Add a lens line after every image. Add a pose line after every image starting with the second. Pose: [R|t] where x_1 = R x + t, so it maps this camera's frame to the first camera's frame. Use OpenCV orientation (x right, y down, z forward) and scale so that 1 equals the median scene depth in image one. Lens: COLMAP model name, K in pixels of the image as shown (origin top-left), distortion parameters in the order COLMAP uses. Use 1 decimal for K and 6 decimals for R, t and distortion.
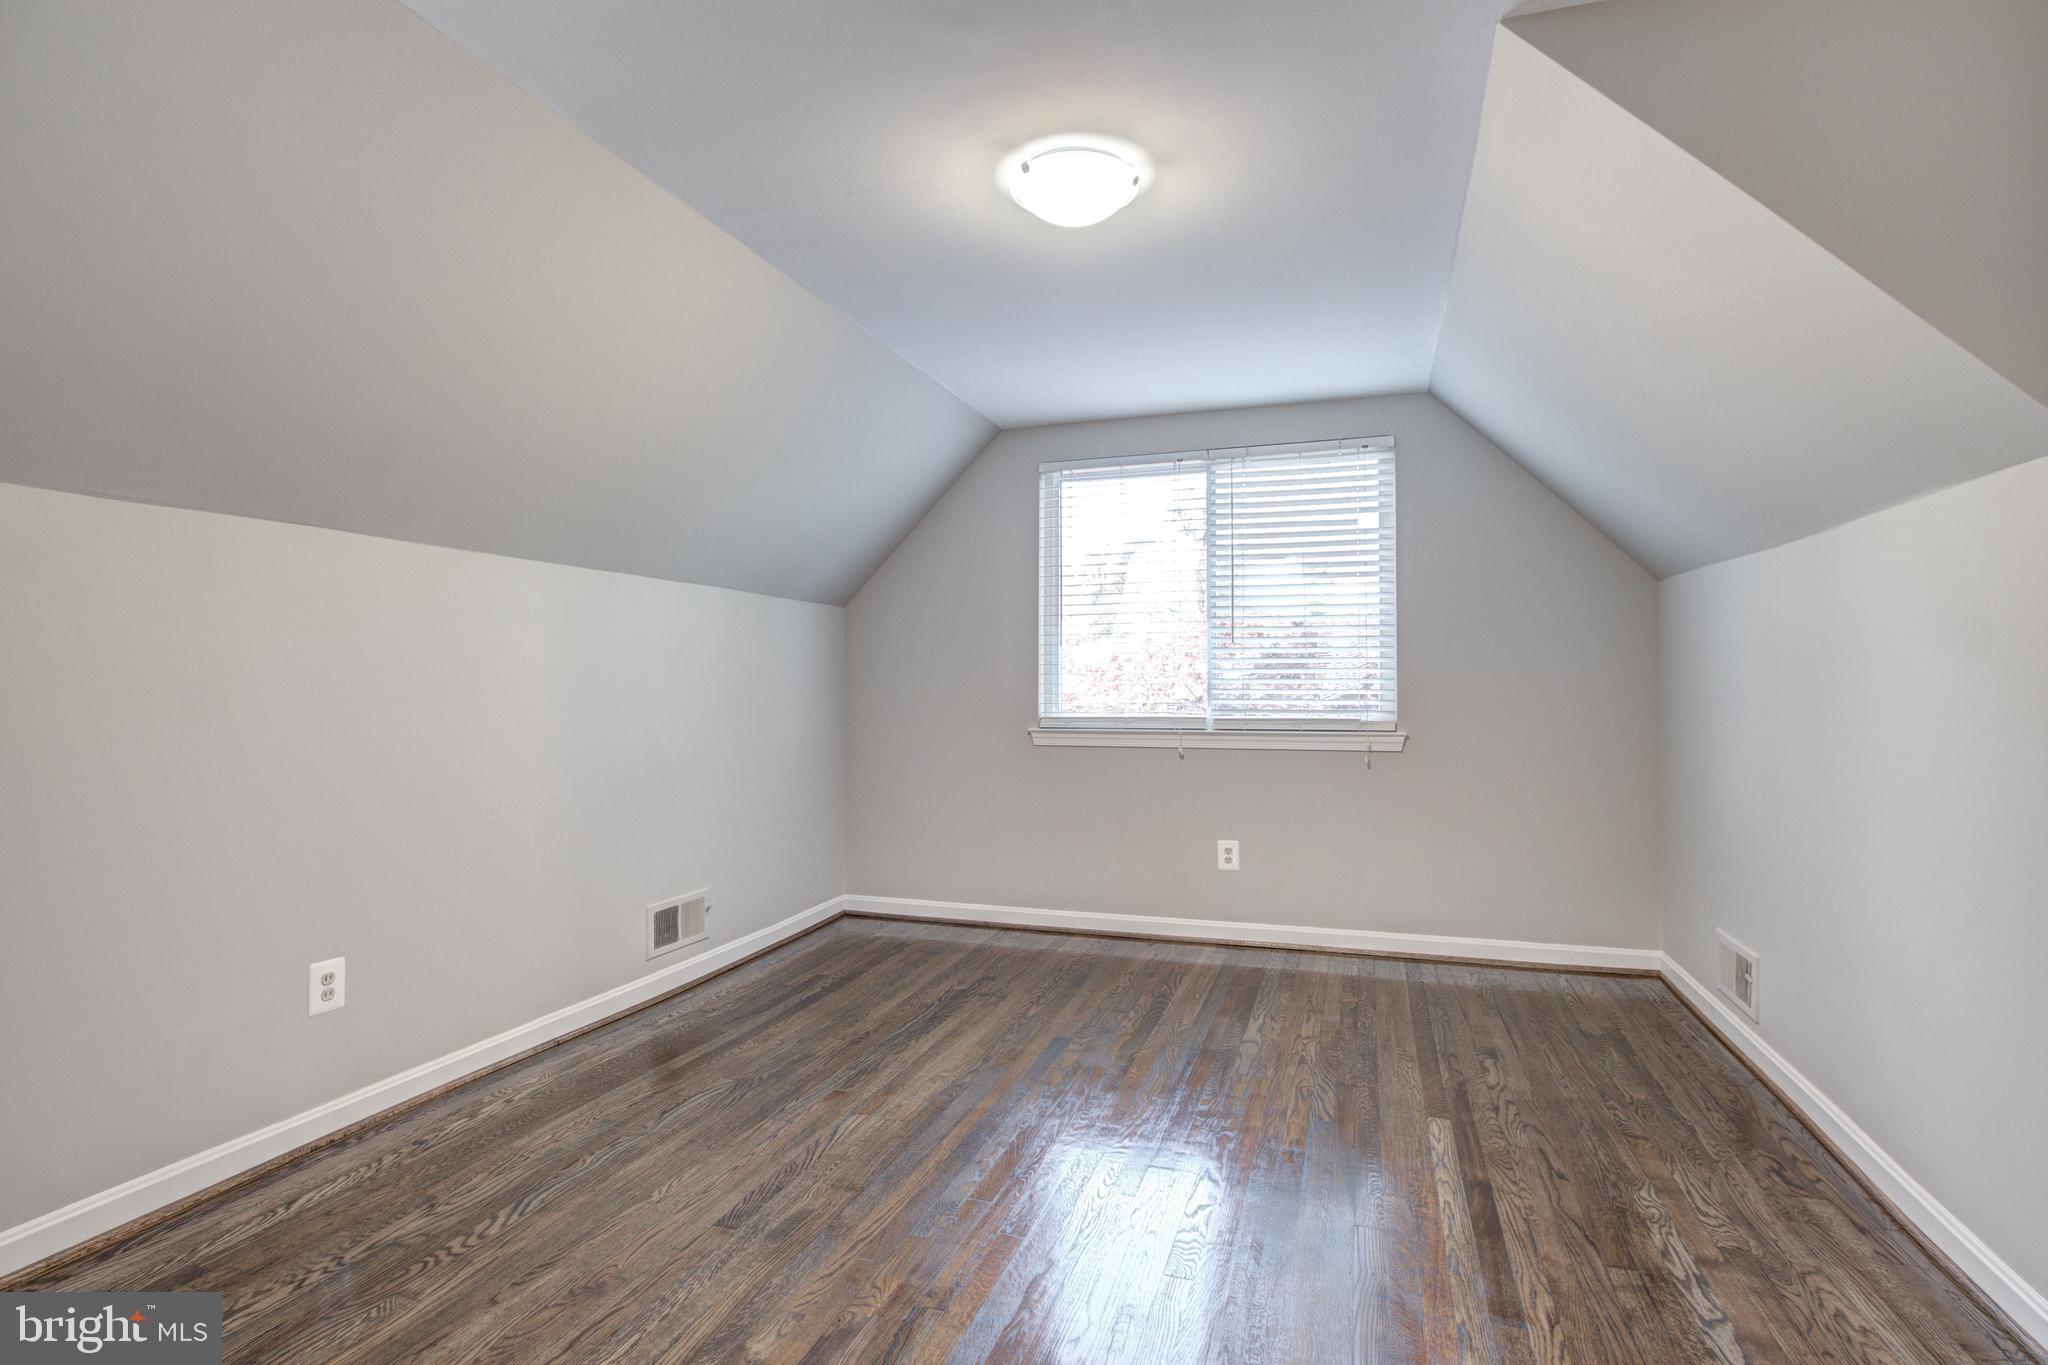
lens RADIAL K [[970.9, 0, 1015.9], [0, 970.9, 673.1], [0, 0, 1]] dist [-0.029452, 0.001829]
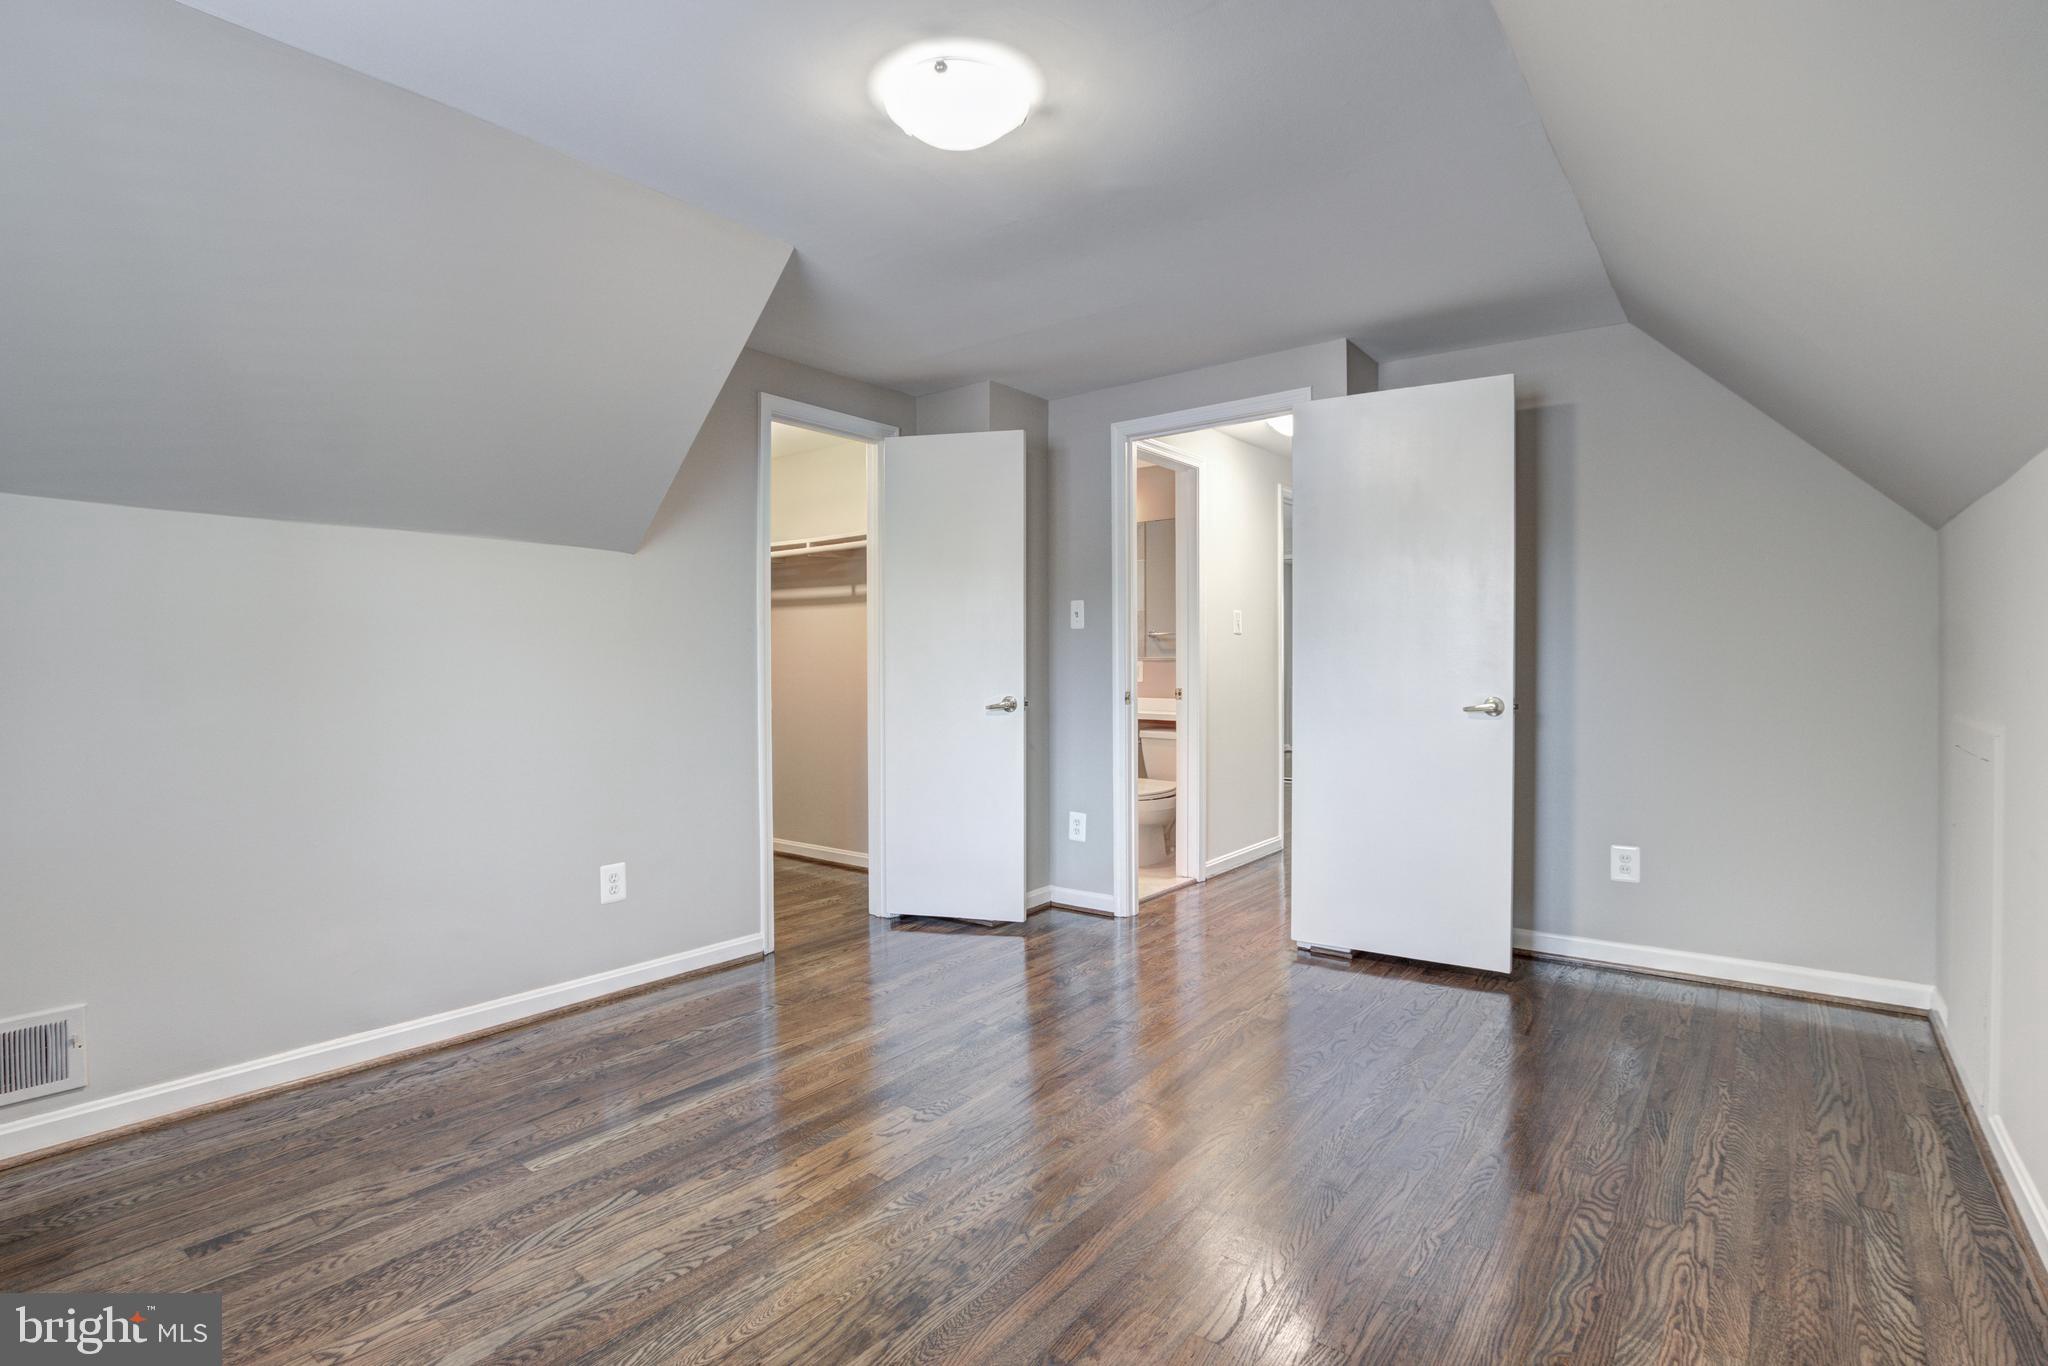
lens RADIAL K [[970.9, 0, 1015.9], [0, 970.9, 673.6], [0, 0, 1]] dist [-0.029452, 0.001829]
pose [[-0.948625, 0.003526, 0.316382, -0.286848], [0.002627, 0.999991, -0.003269, 0.027653], [-0.316391, -0.002270, -0.948626, 1.933071]]
